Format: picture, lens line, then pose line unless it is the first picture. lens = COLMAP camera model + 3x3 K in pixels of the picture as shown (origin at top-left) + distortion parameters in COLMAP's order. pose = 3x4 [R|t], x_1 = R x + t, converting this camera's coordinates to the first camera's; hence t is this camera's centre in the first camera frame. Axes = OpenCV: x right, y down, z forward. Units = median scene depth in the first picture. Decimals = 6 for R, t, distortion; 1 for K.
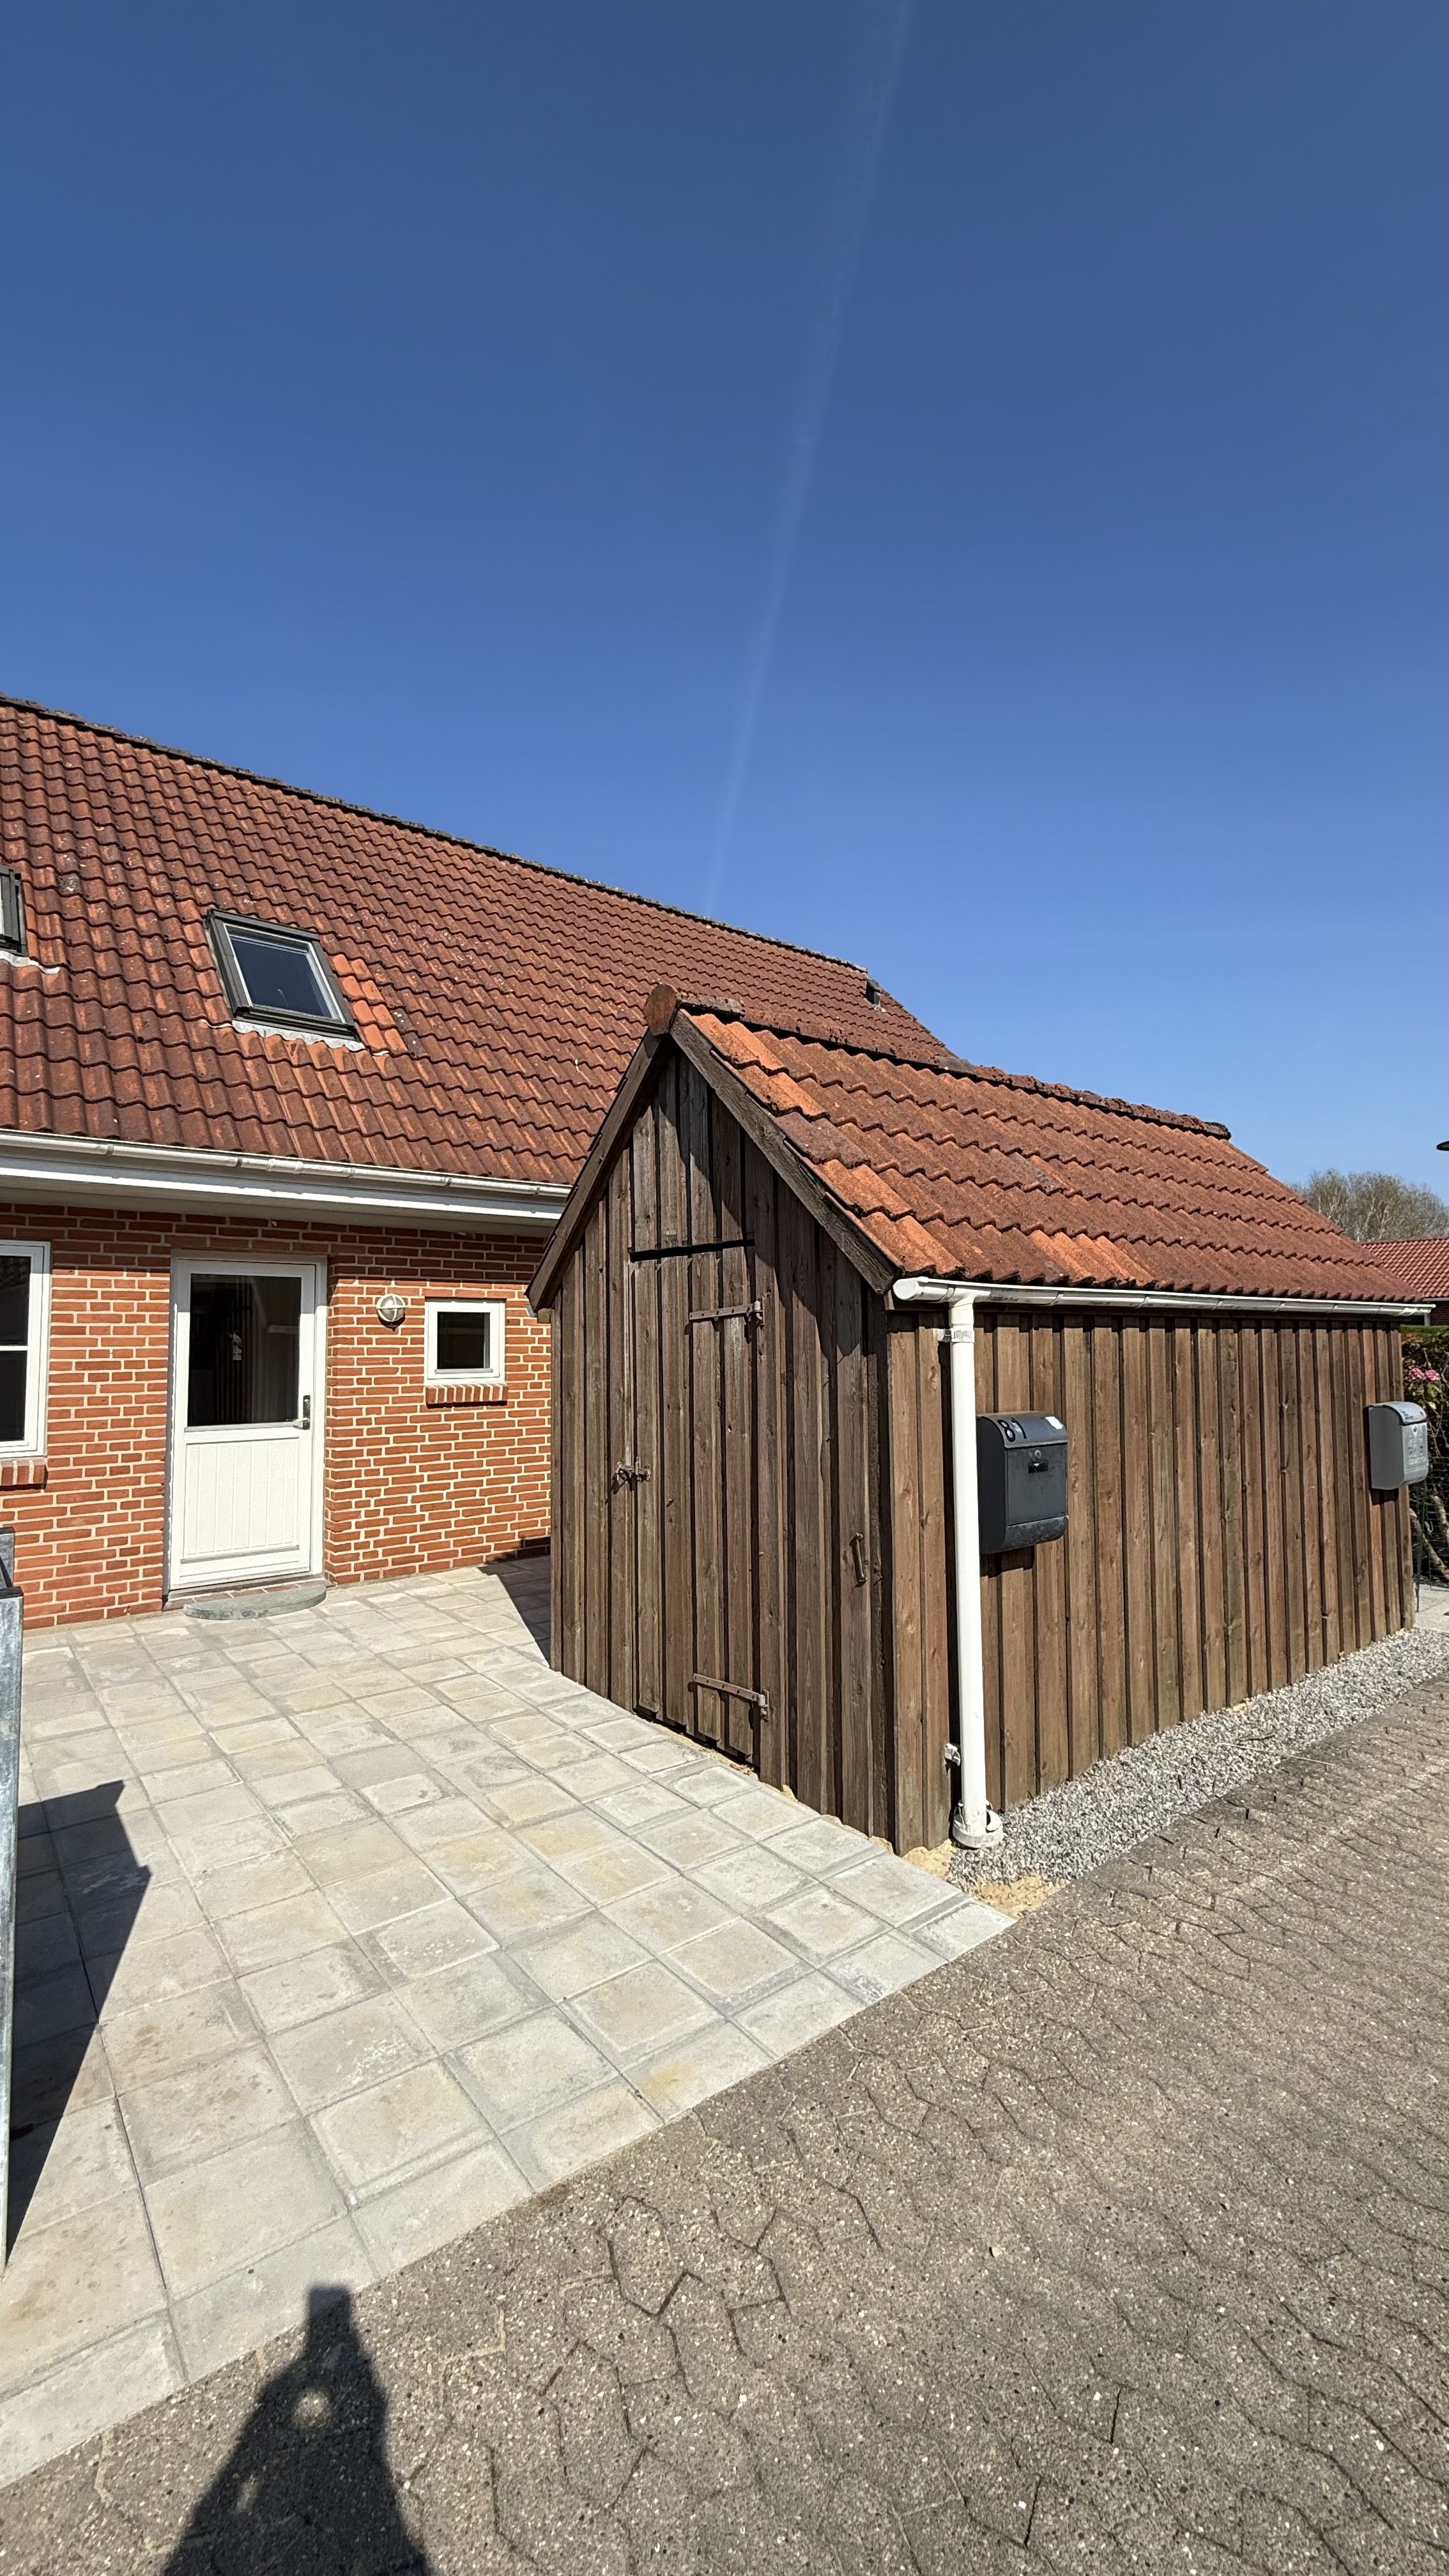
lens RADIAL K [[1028.4, 0, 727.2], [0, 1028.4, 1279.5], [0, 0, 1]] dist [-0.001155, 0.000116]
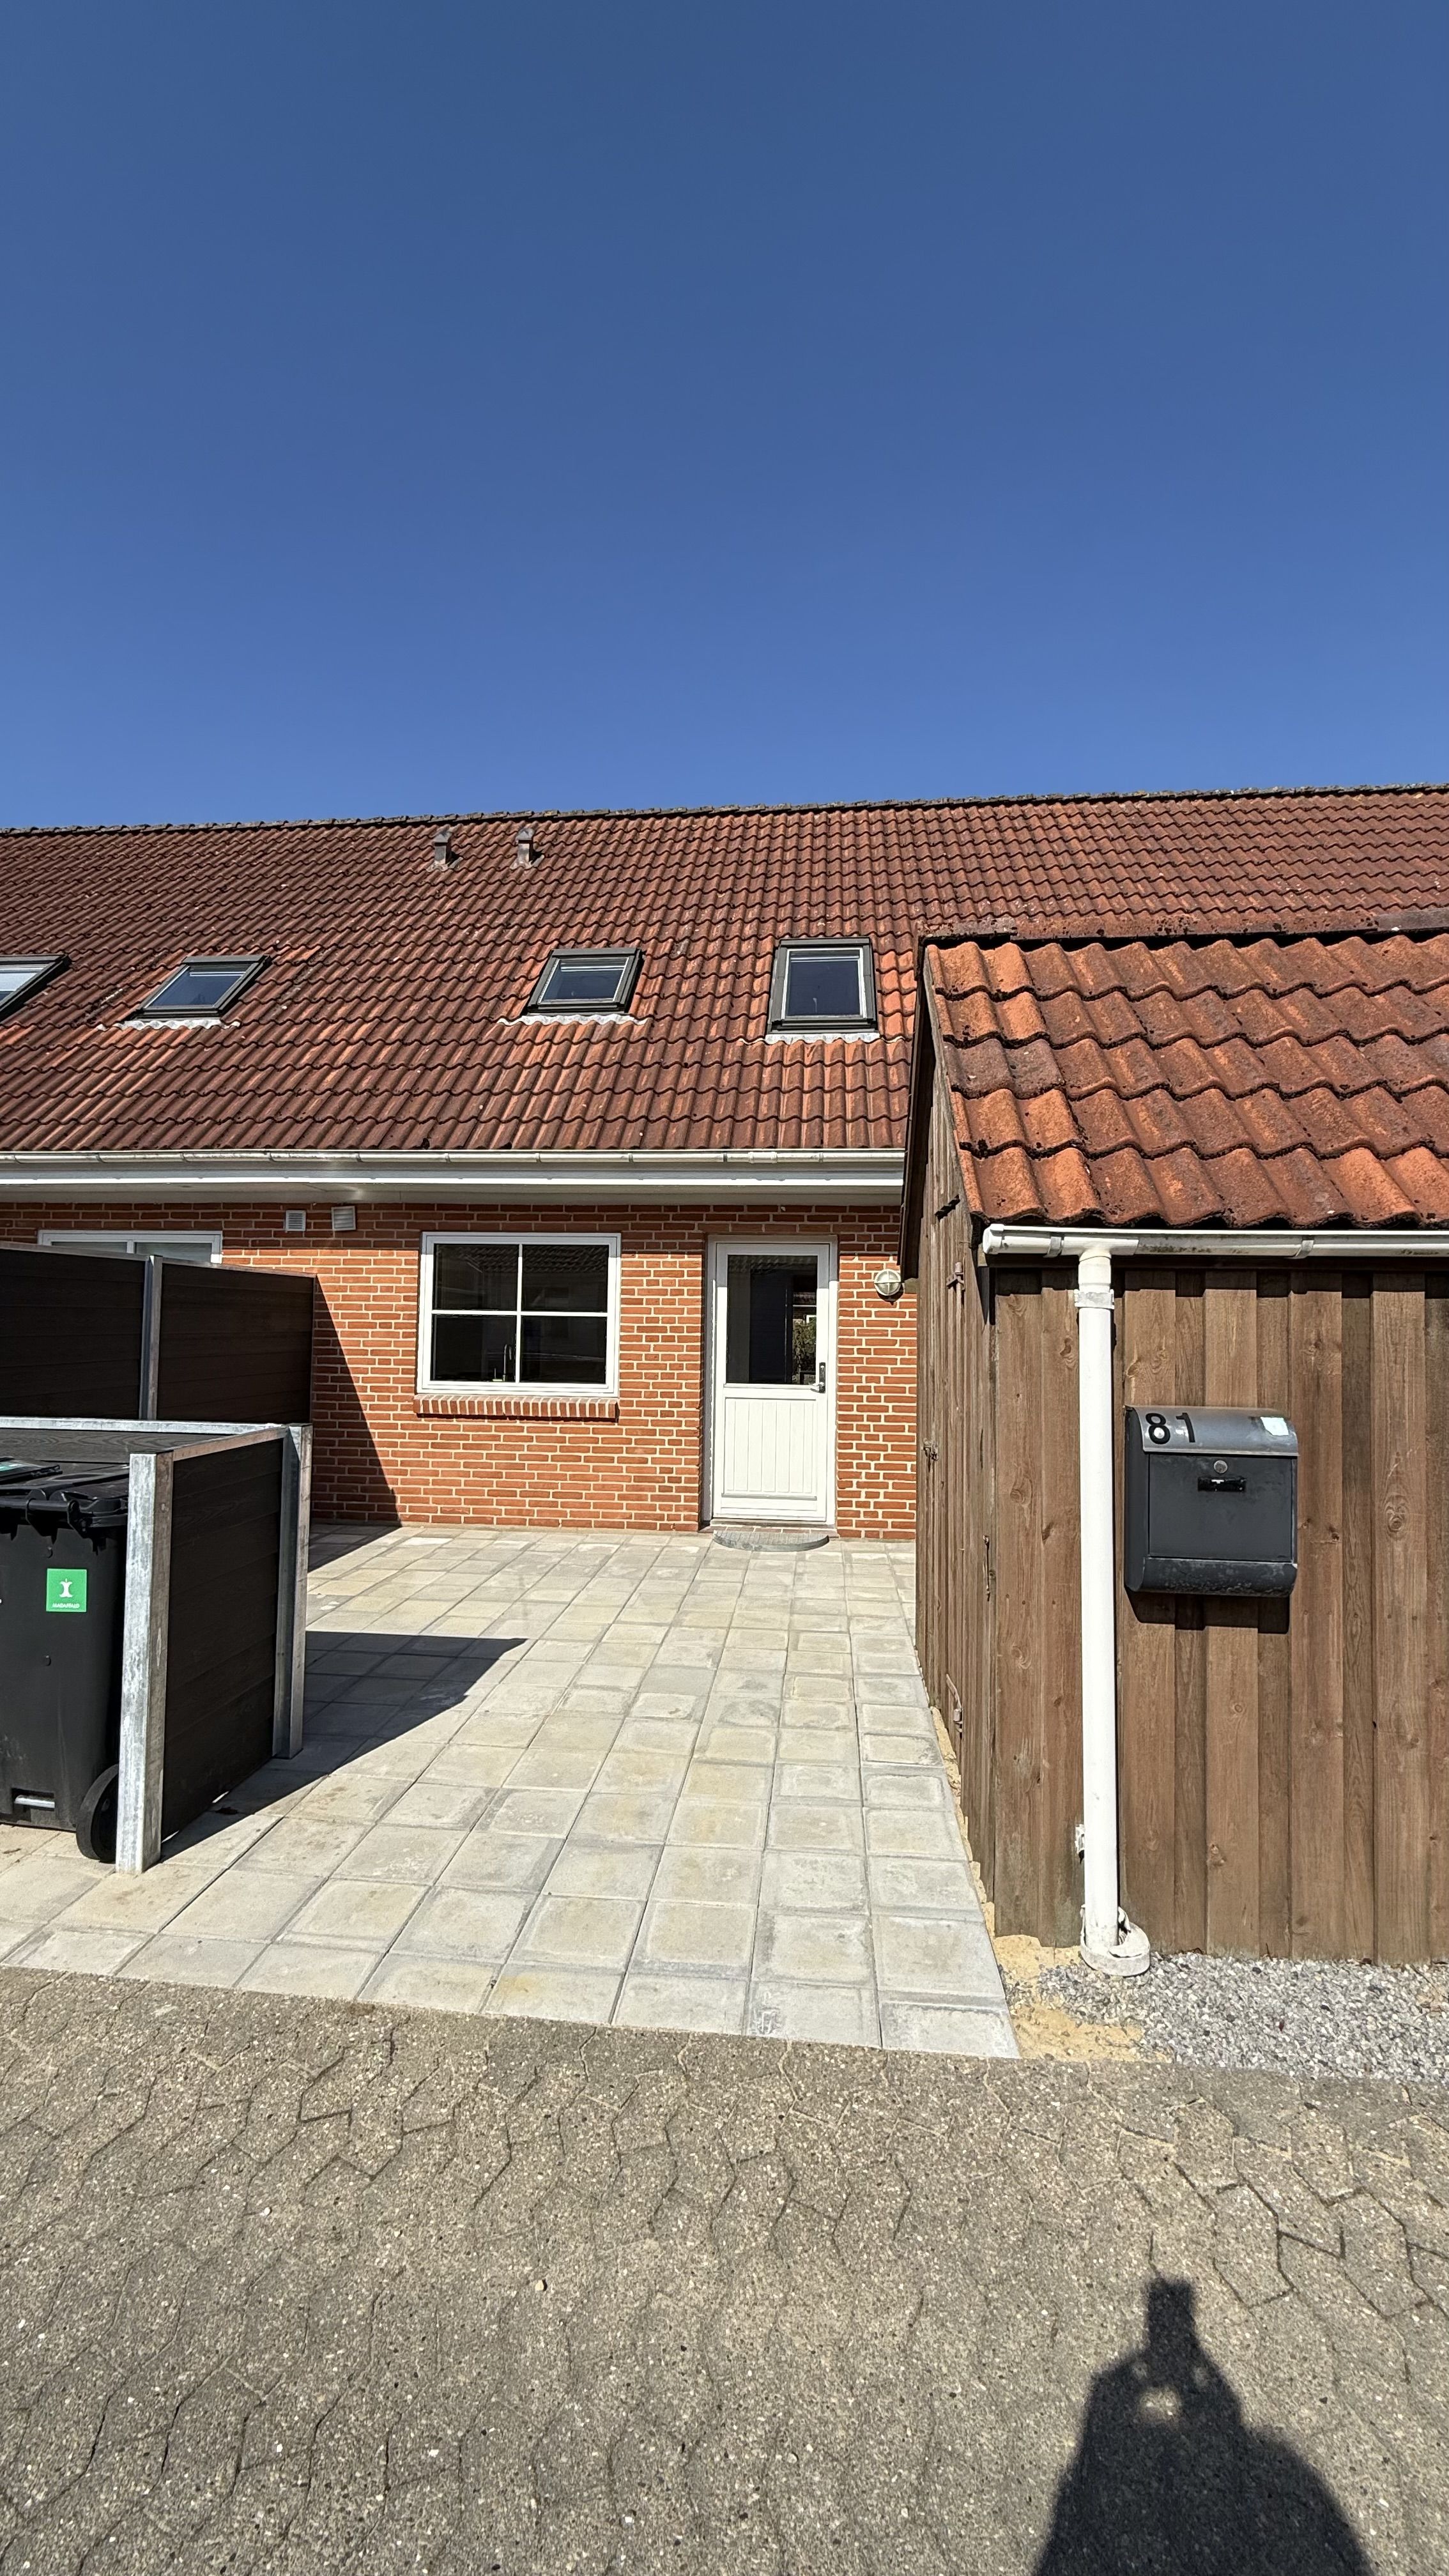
lens RADIAL K [[1028.4, 0, 723.7], [0, 1028.4, 1278.3], [0, 0, 1]] dist [-0.001155, 0.000116]
pose [[0.722327, -0.013406, -0.691422, 0.325766], [0.023186, 0.999719, 0.004840, 0.017014], [0.691163, -0.019527, 0.722435, 0.150917]]
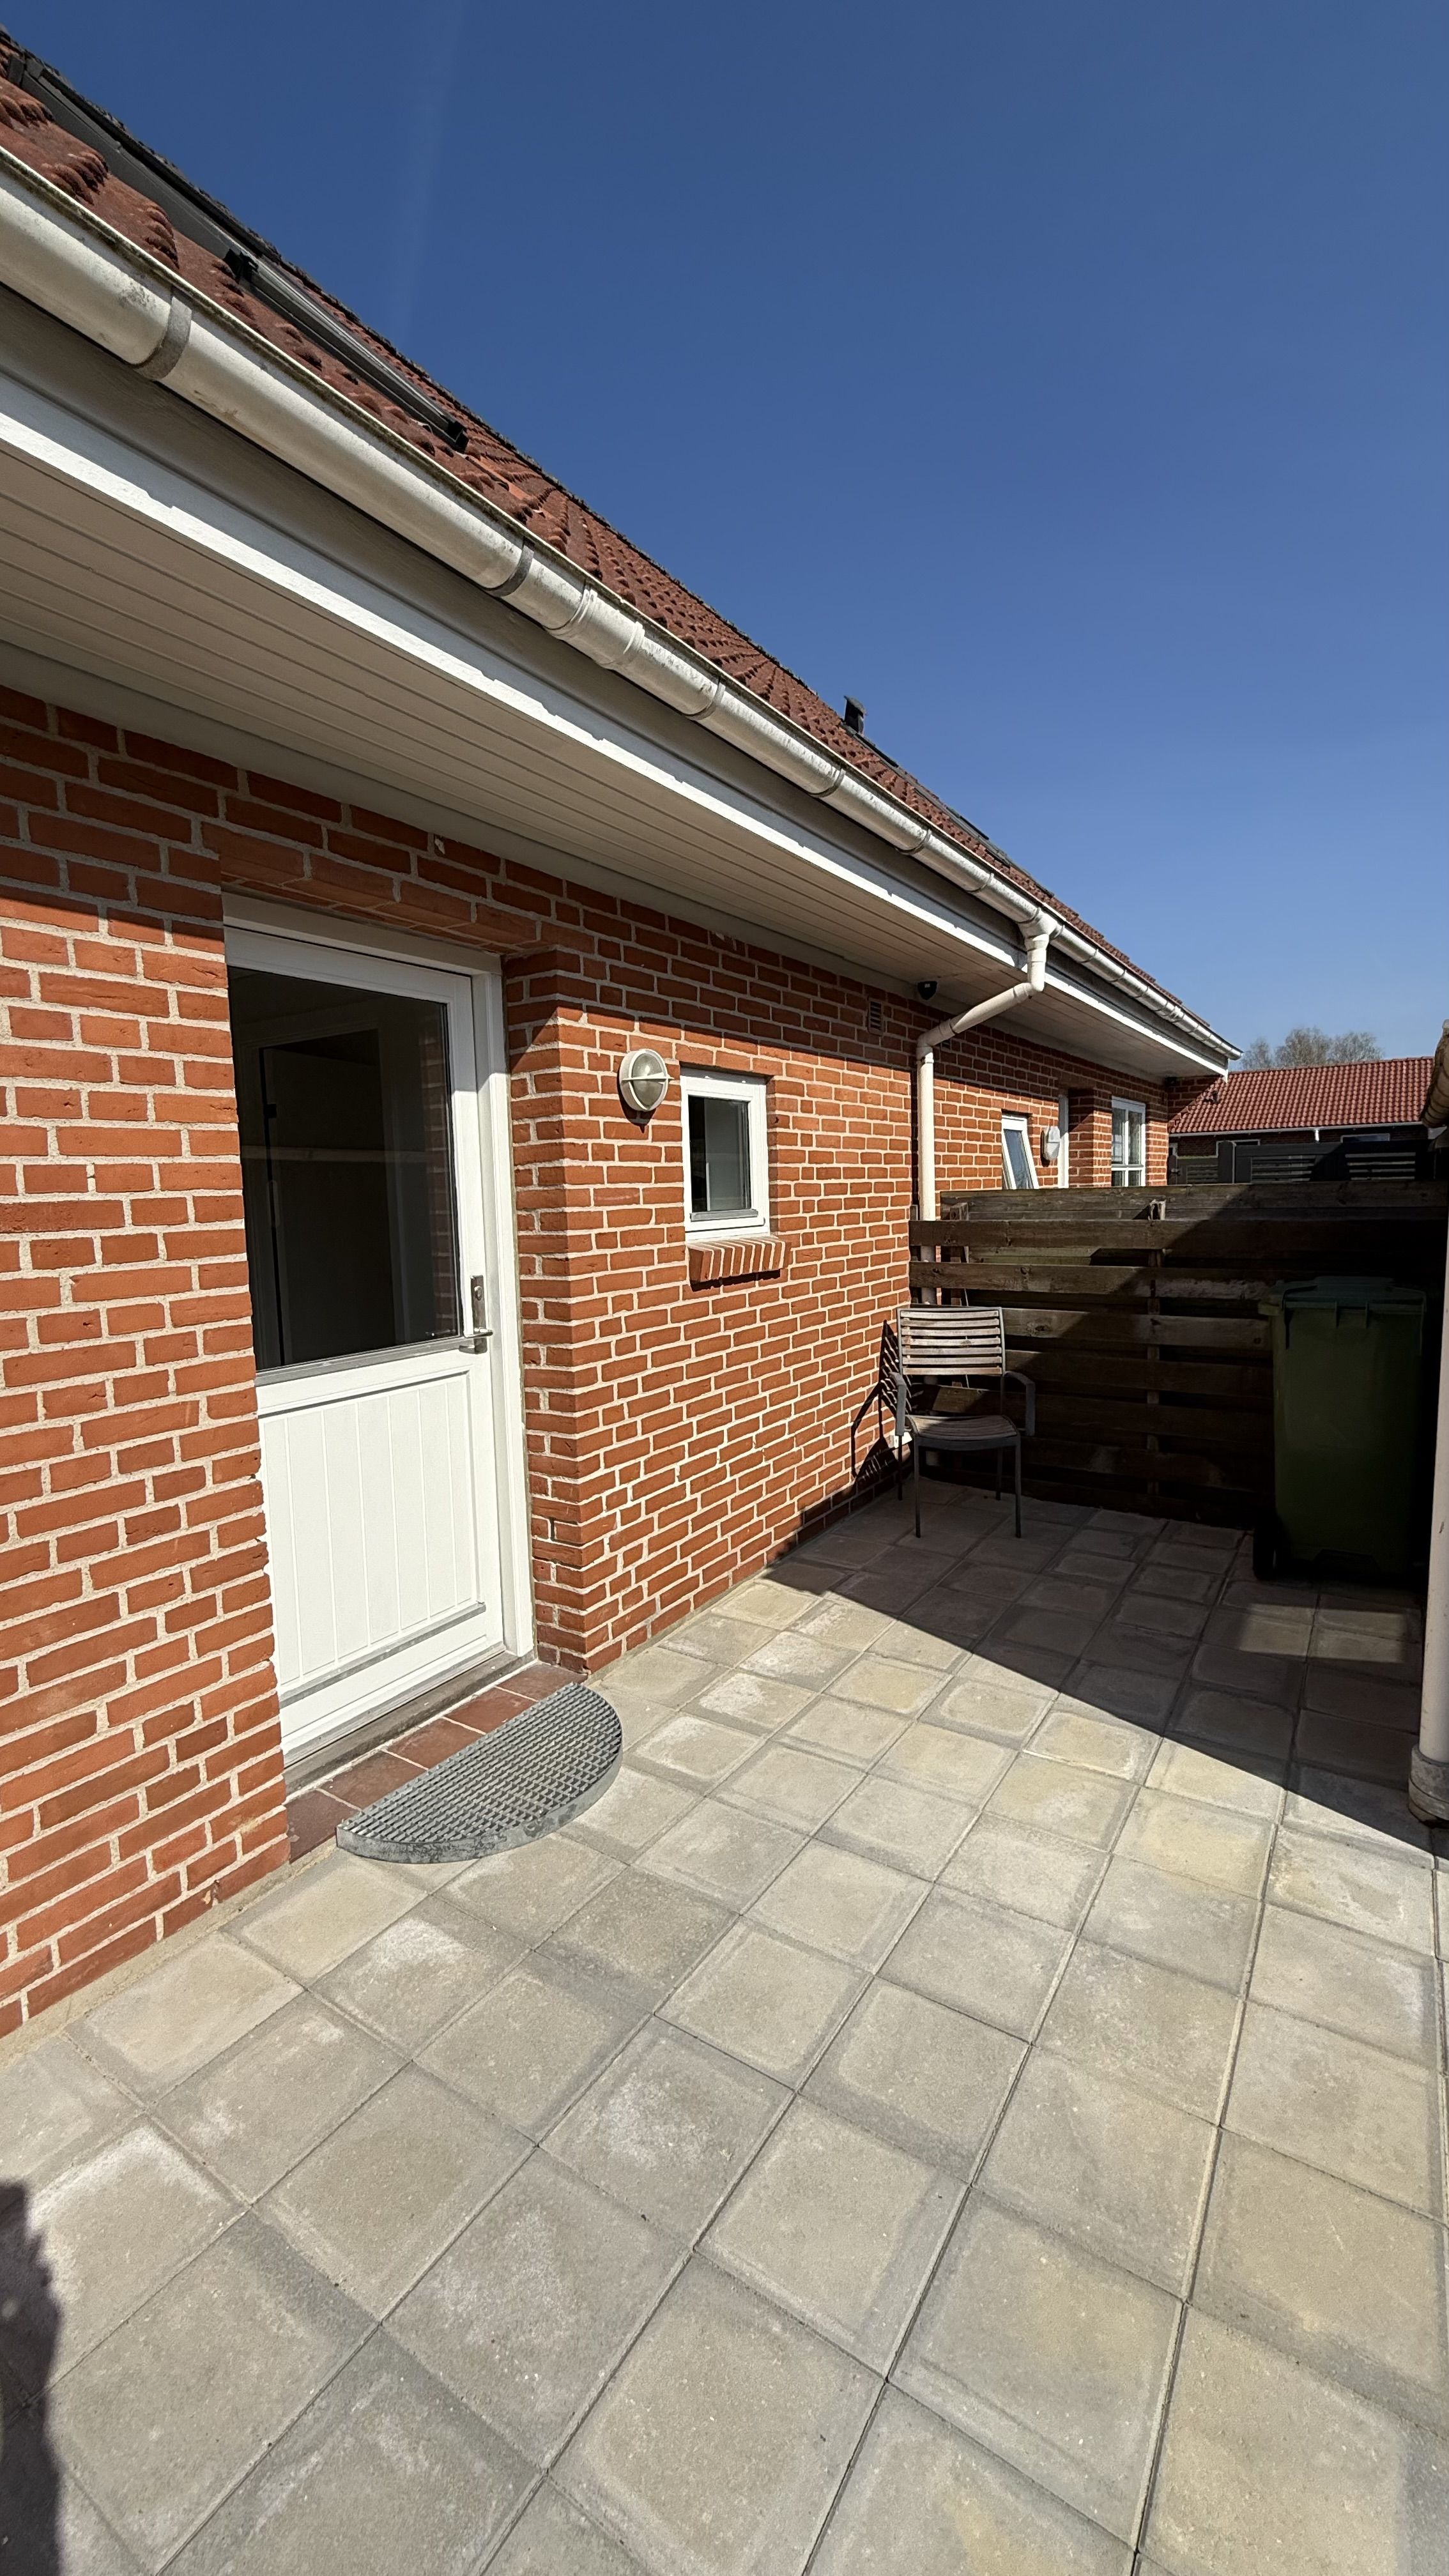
lens RADIAL K [[1028.4, 0, 728.8], [0, 1028.4, 1280.2], [0, 0, 1]] dist [-0.001155, 0.000116]
pose [[0.947907, -0.047500, 0.314986, -0.518588], [0.000909, 0.989219, 0.146441, 0.057468], [-0.318546, -0.138526, 0.937731, 0.639334]]
